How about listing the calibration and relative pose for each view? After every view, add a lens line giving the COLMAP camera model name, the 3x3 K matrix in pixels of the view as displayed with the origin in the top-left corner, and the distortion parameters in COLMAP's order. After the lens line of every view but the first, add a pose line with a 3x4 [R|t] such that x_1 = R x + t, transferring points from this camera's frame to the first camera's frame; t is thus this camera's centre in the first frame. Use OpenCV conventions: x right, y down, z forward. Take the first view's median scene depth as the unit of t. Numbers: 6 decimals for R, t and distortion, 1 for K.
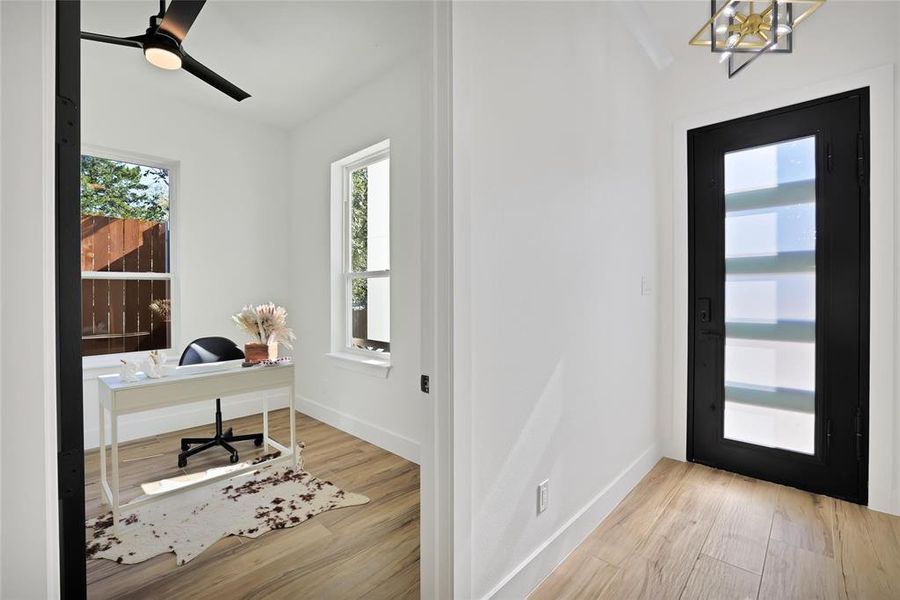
lens RADIAL K [[396.0, 0, 452.3], [0, 396.0, 297.9], [0, 0, 1]] dist [-0.032947, 0.008082]
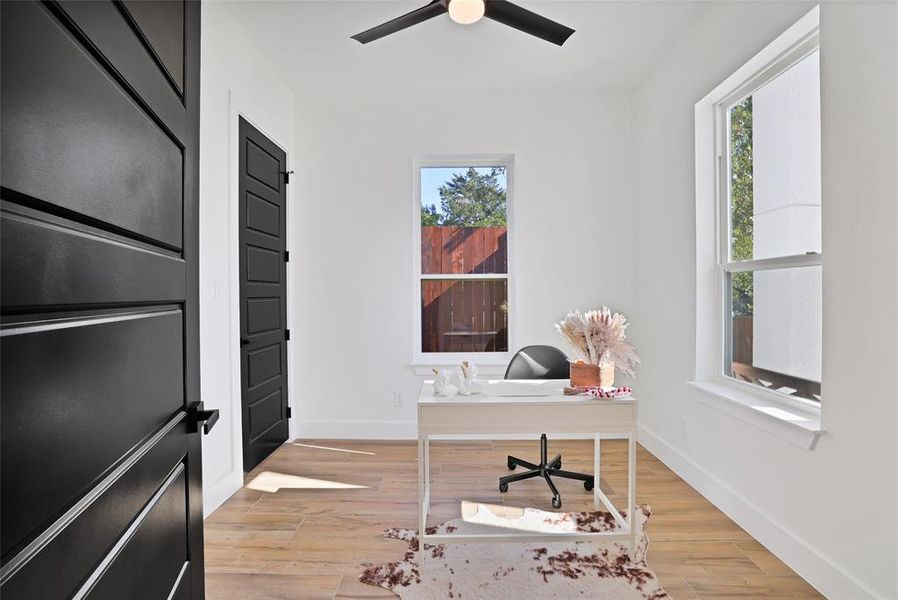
lens RADIAL K [[395.1, 0, 446.3], [0, 395.1, 297.6], [0, 0, 1]] dist [-0.032947, 0.008082]
pose [[0.653960, 0.004347, -0.756517, -0.097587], [-0.006170, 0.999981, 0.000412, -0.004262], [0.756504, 0.004399, 0.653974, 0.283727]]
